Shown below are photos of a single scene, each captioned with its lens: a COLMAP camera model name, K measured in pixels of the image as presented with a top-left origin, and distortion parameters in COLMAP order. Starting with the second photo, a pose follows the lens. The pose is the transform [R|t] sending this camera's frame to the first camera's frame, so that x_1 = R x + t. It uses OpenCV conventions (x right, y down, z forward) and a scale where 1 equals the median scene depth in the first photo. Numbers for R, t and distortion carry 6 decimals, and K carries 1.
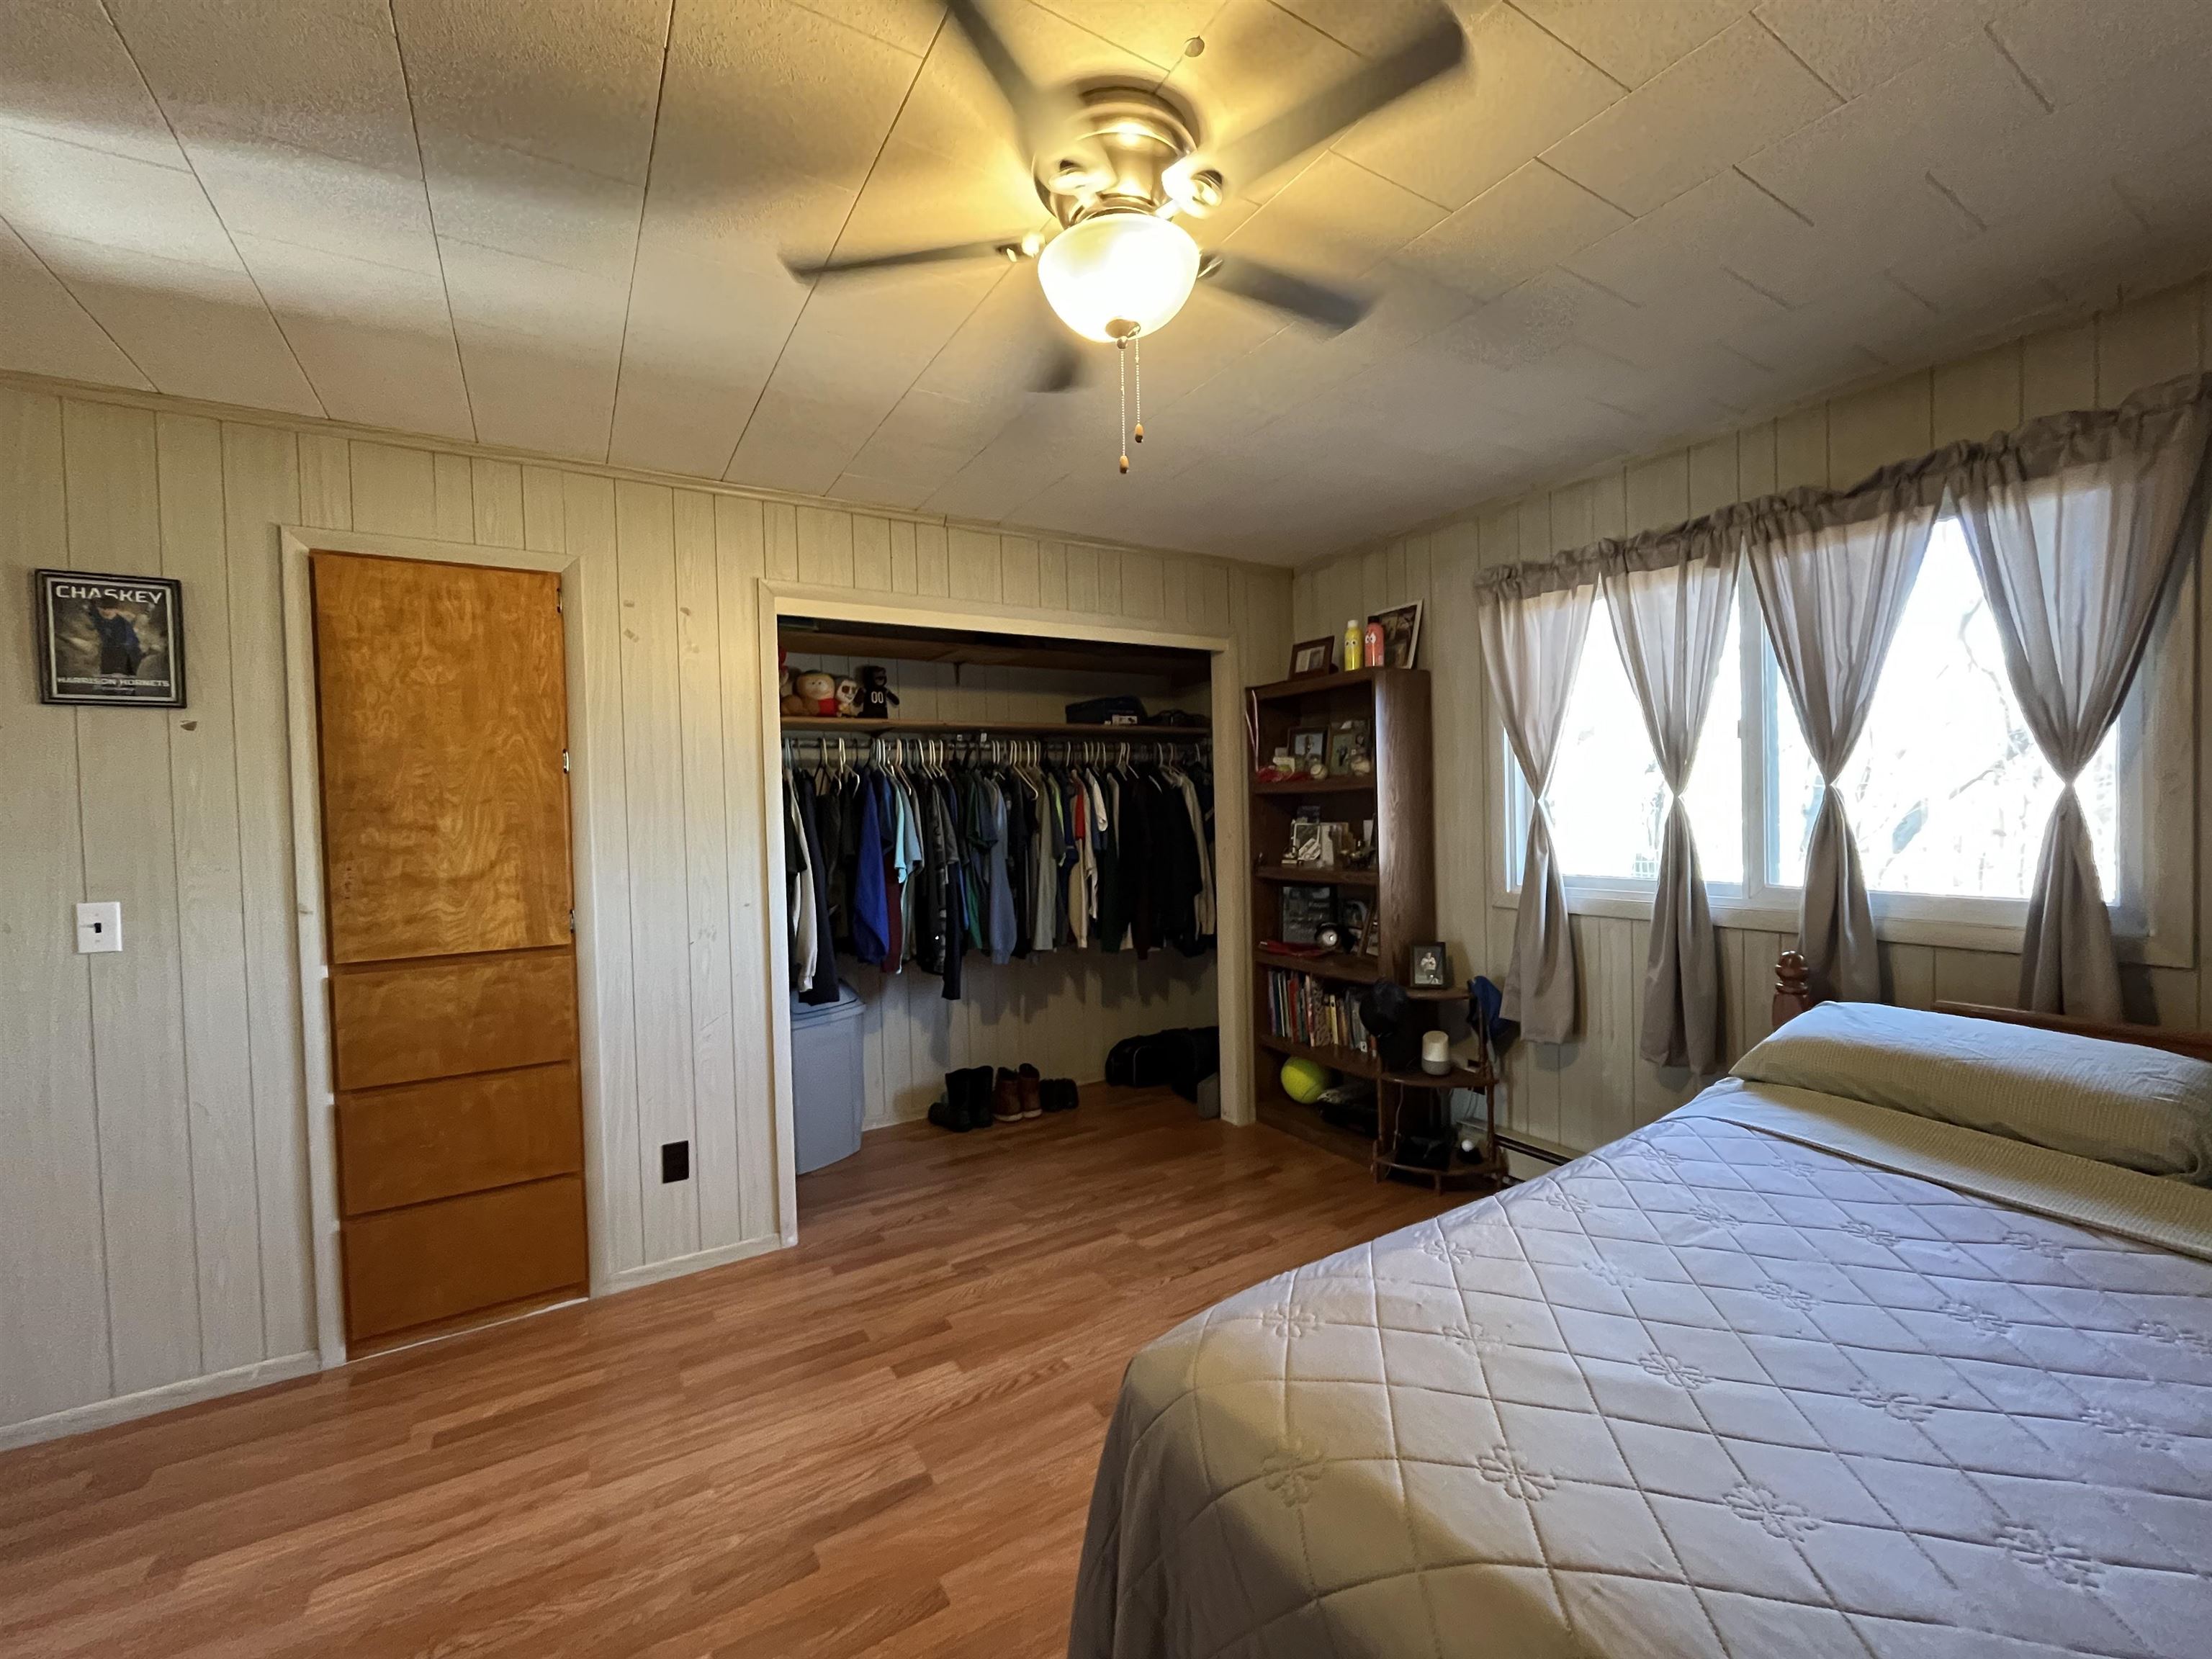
lens RADIAL K [[900.6, 0, 1100.3], [0, 900.6, 828.5], [0, 0, 1]] dist [-0.003944, 0.000632]
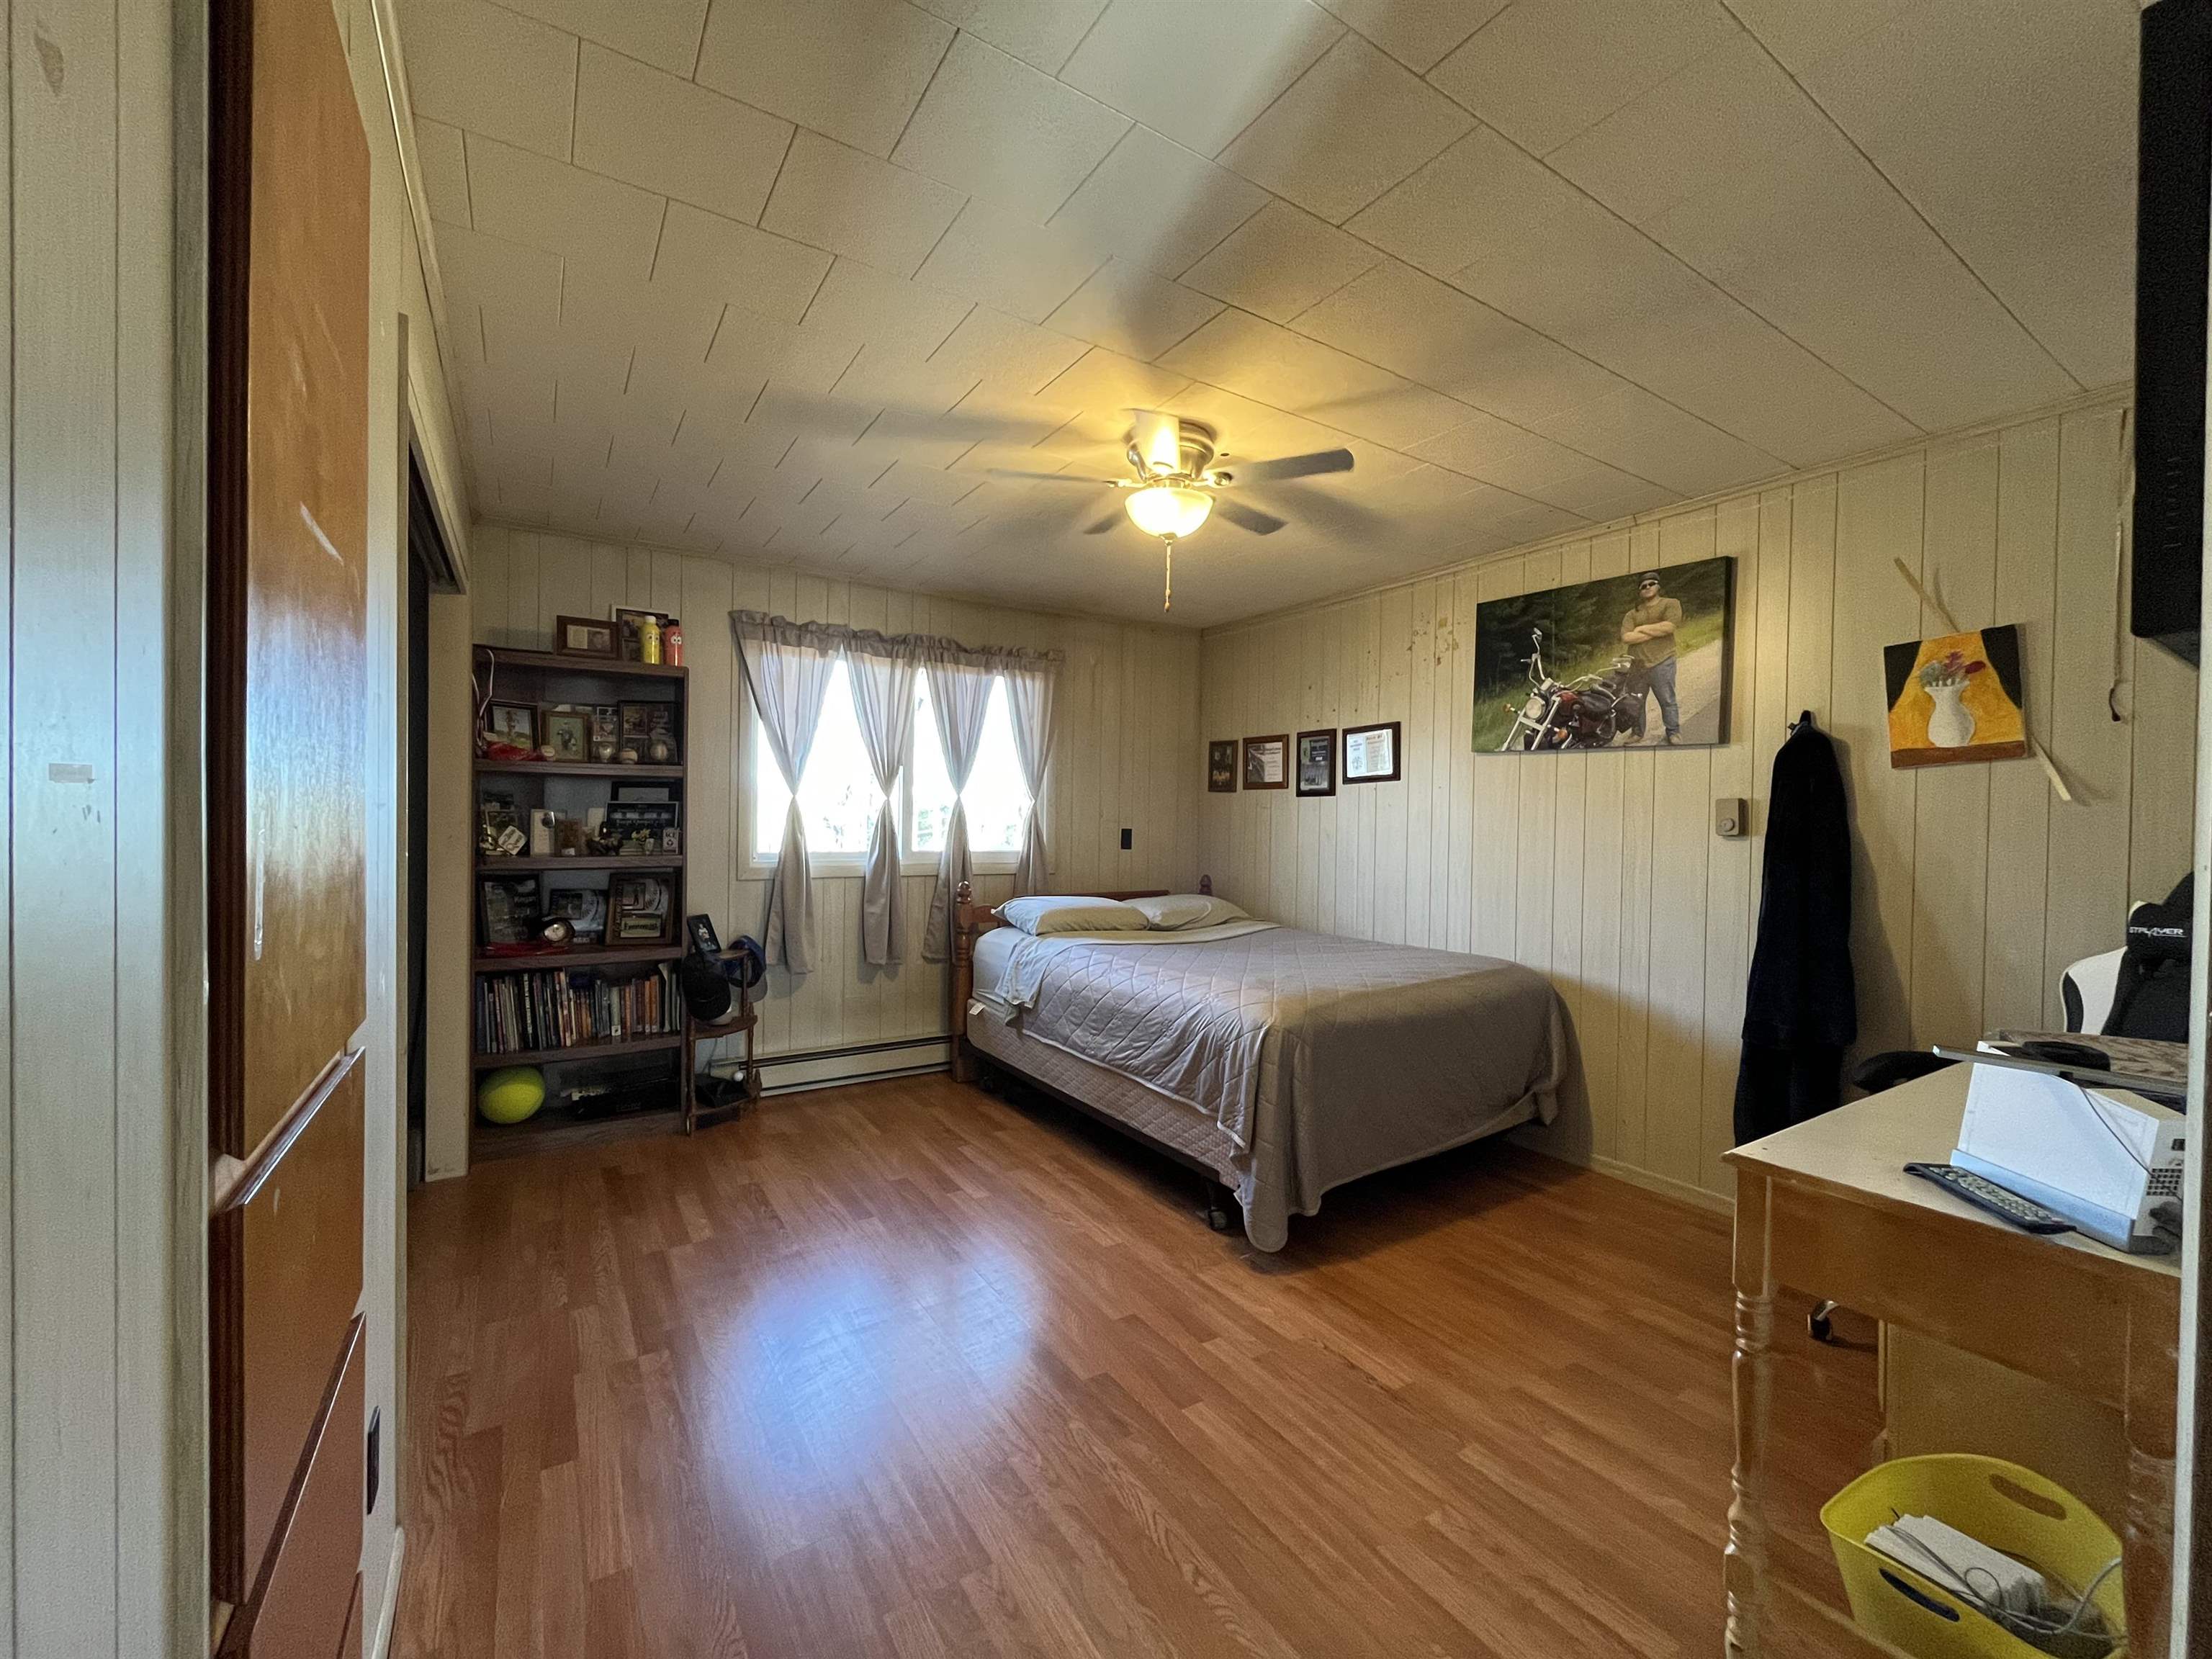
lens RADIAL K [[900.6, 0, 1100.3], [0, 900.6, 828.5], [0, 0, 1]] dist [-0.003944, 0.000632]
pose [[-0.013874, 0.017284, 0.999754, -0.878776], [0.007672, 0.999823, -0.017179, 0.043635], [-0.999874, 0.007432, -0.014004, 0.562774]]
